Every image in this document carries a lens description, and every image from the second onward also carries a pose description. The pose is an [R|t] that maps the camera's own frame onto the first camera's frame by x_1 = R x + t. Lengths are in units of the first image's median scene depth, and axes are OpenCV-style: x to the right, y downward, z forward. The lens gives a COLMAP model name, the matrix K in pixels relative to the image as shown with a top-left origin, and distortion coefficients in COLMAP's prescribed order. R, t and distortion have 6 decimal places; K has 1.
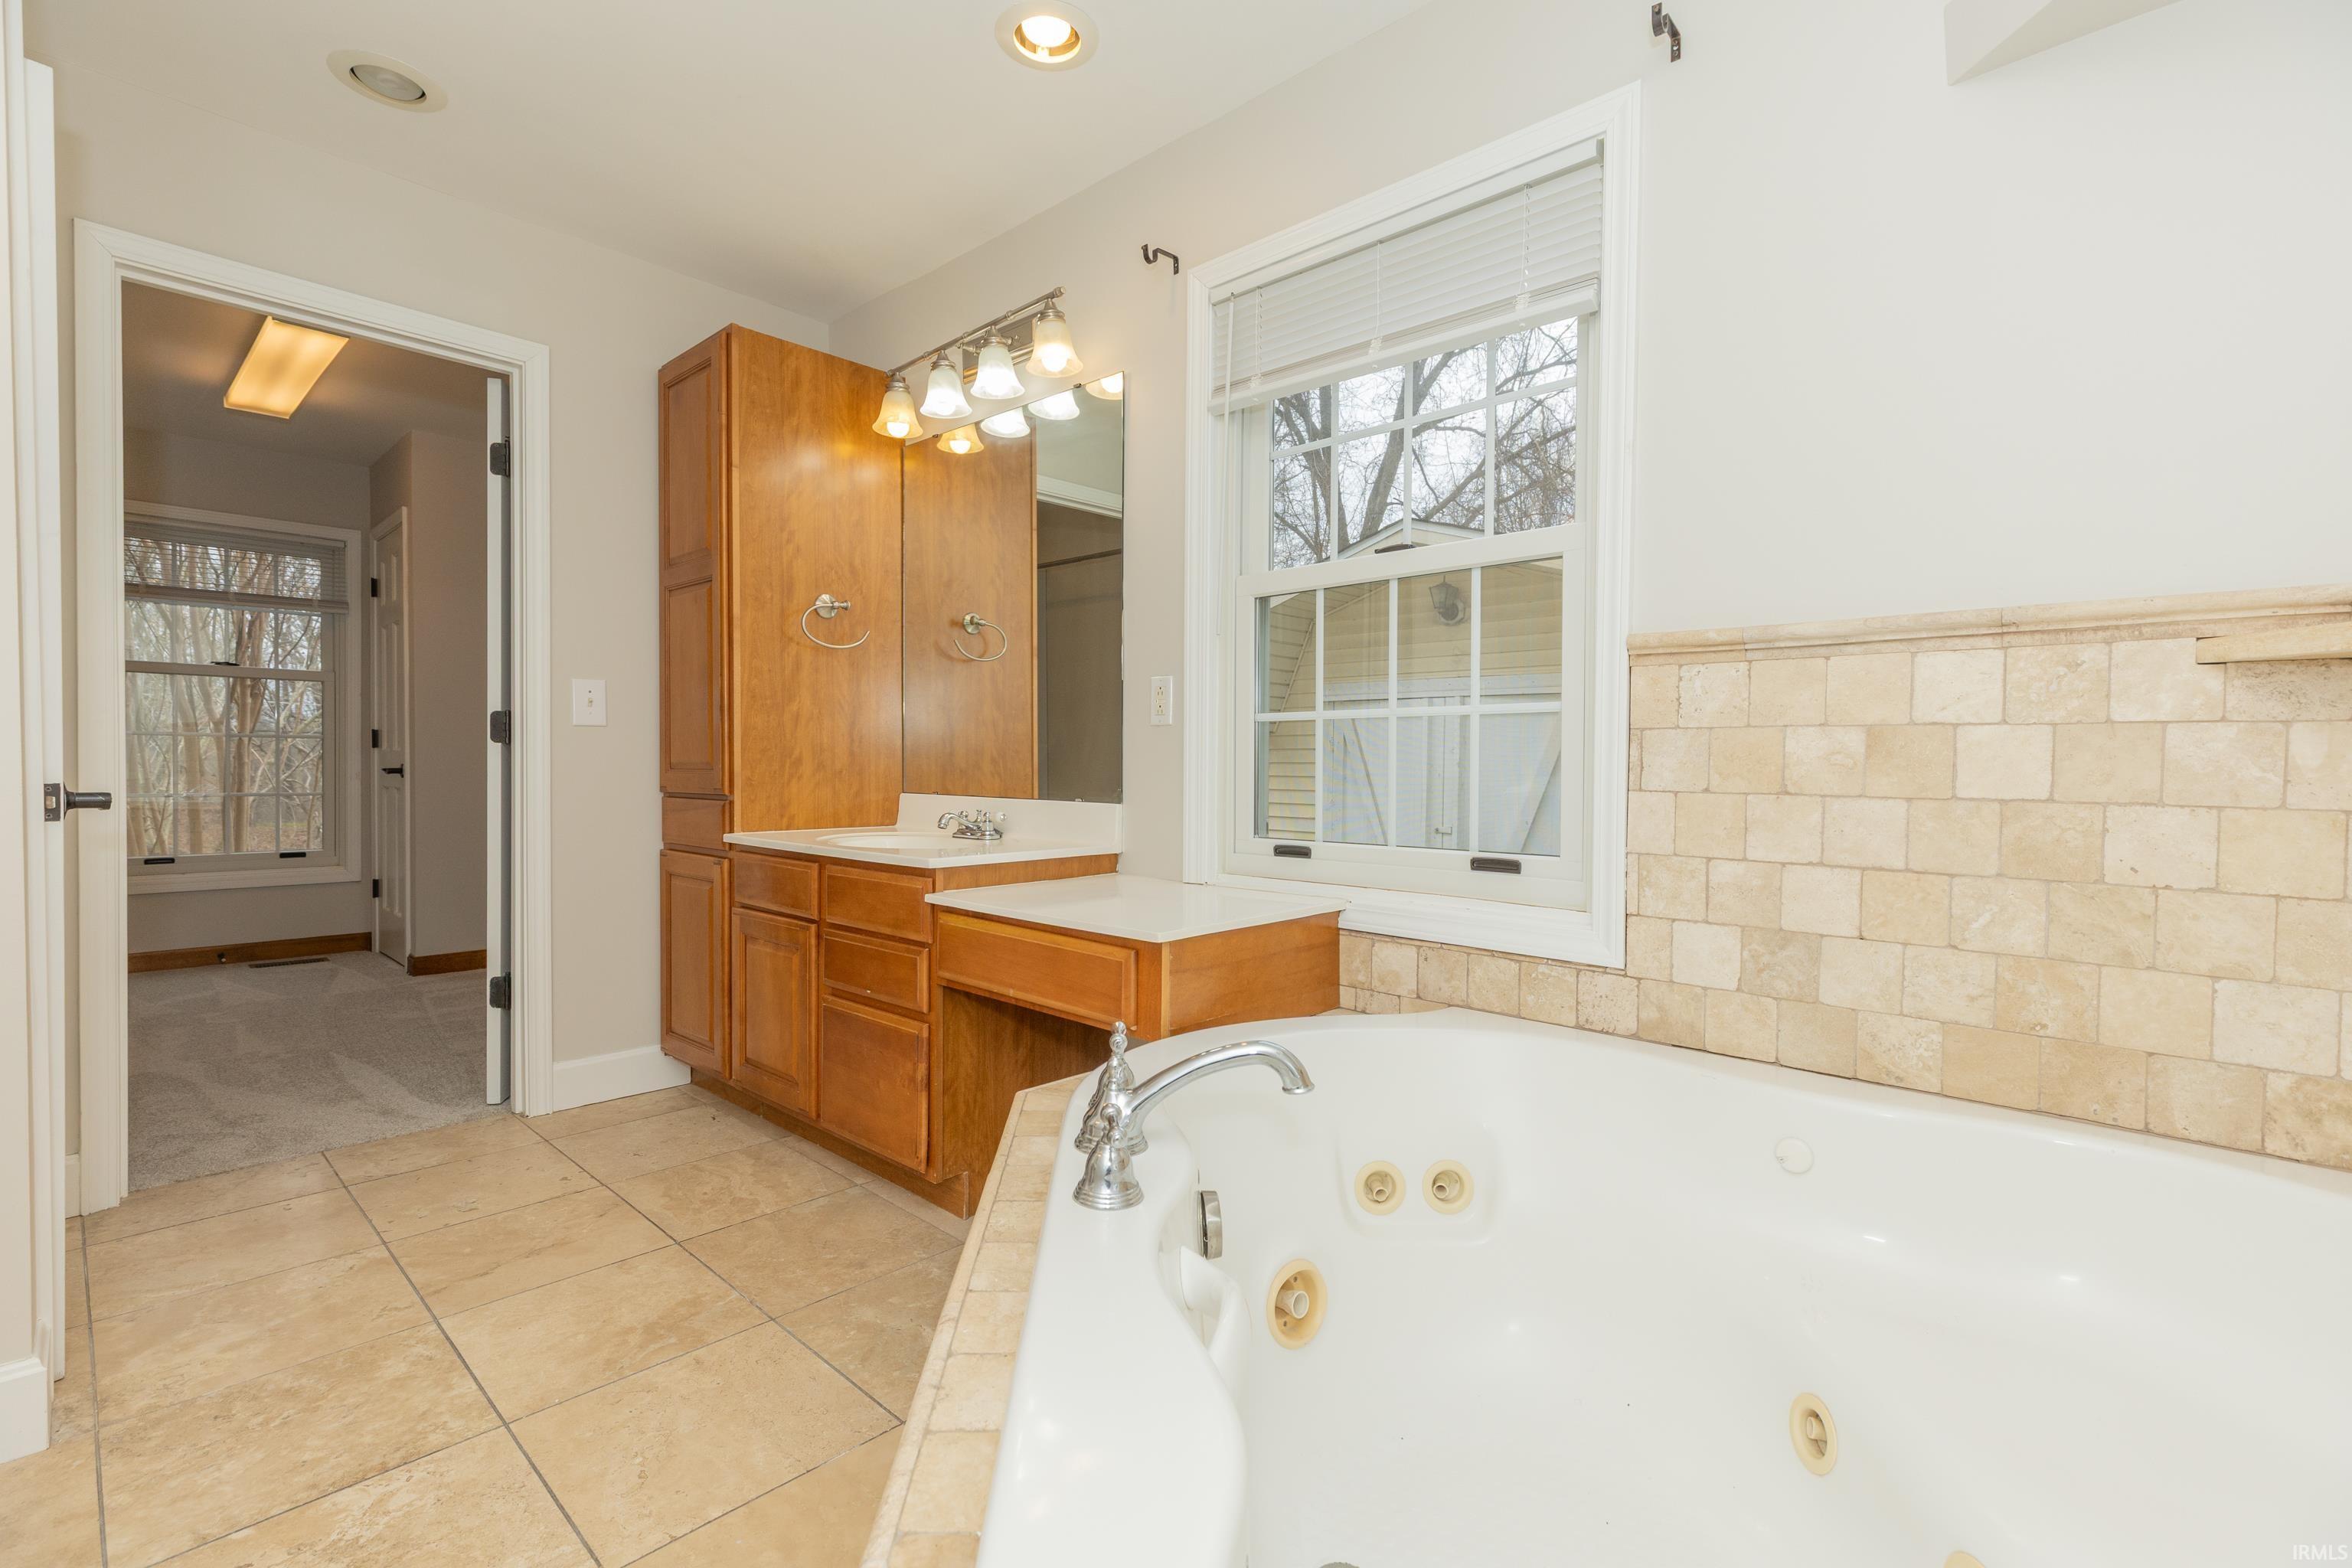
lens RADIAL K [[1054.6, 0, 1175.8], [0, 1054.6, 775.1], [0, 0, 1]] dist [0.005716, -0.000340]
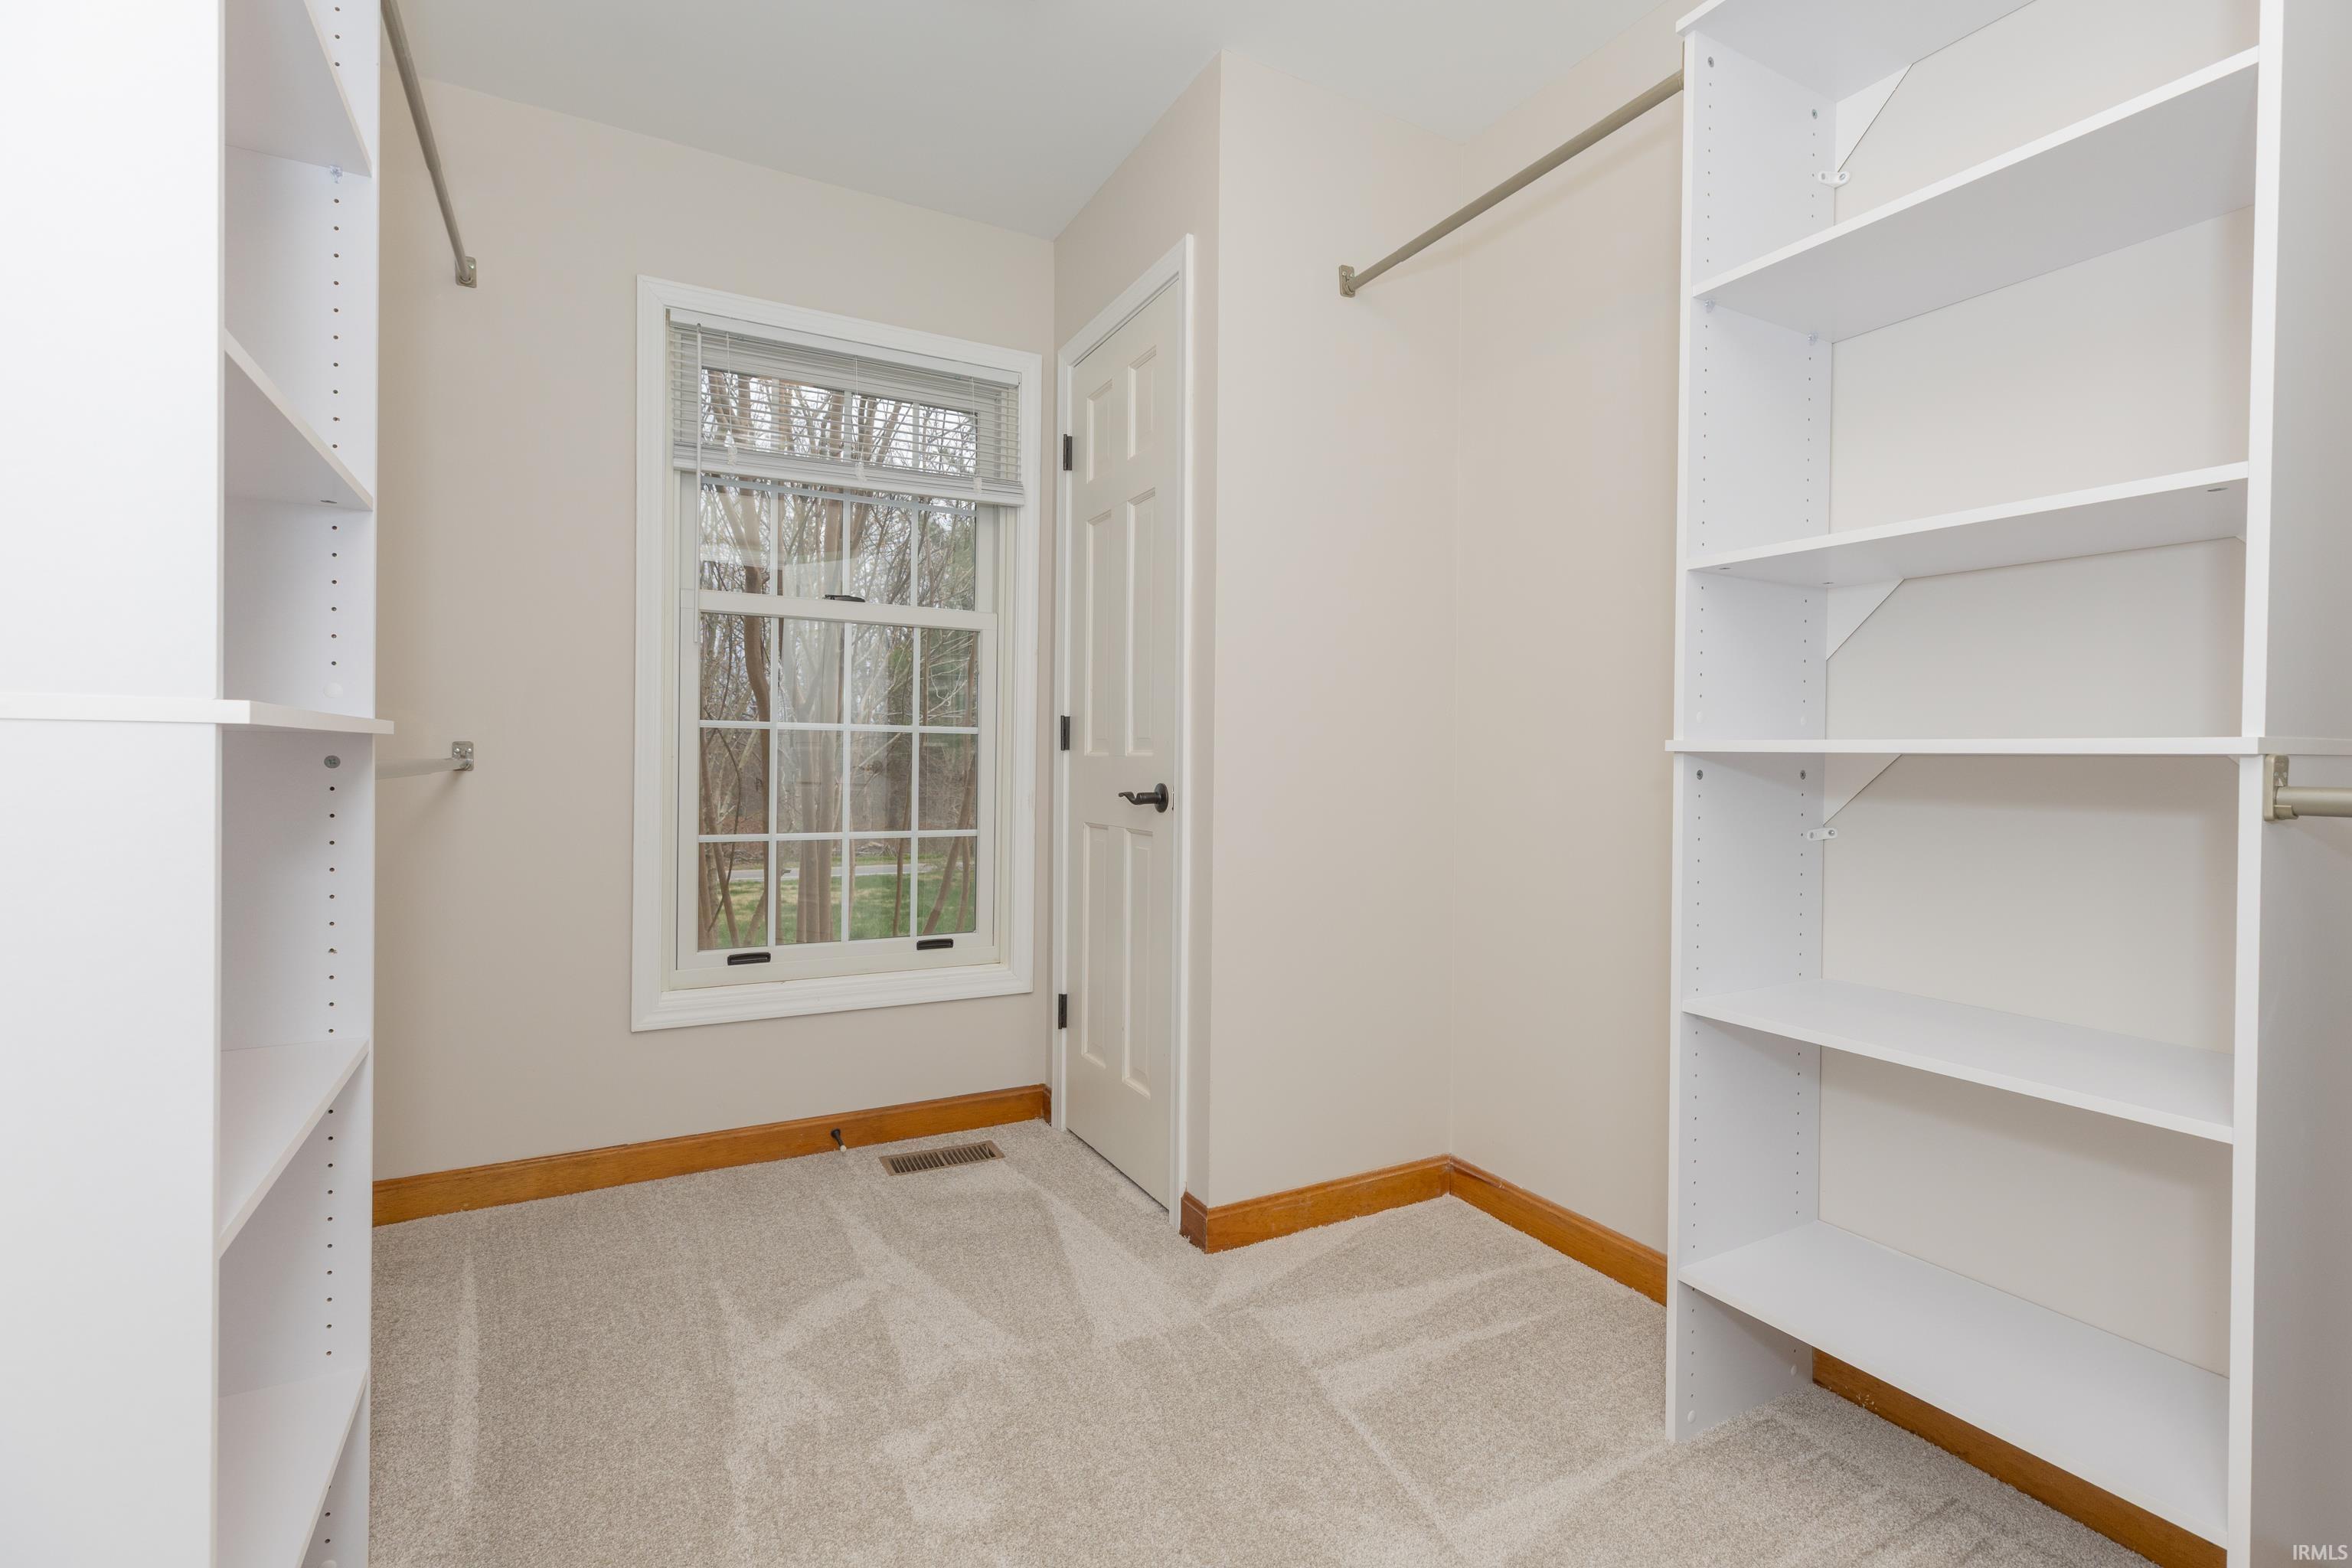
lens RADIAL K [[1054.6, 0, 1175.4], [0, 1054.6, 781.7], [0, 0, 1]] dist [0.005716, -0.000340]
pose [[0.945310, 0.000824, -0.326171, -0.524929], [0.000455, 0.999993, 0.003846, -0.012781], [0.326172, -0.003784, 0.945303, 0.507344]]
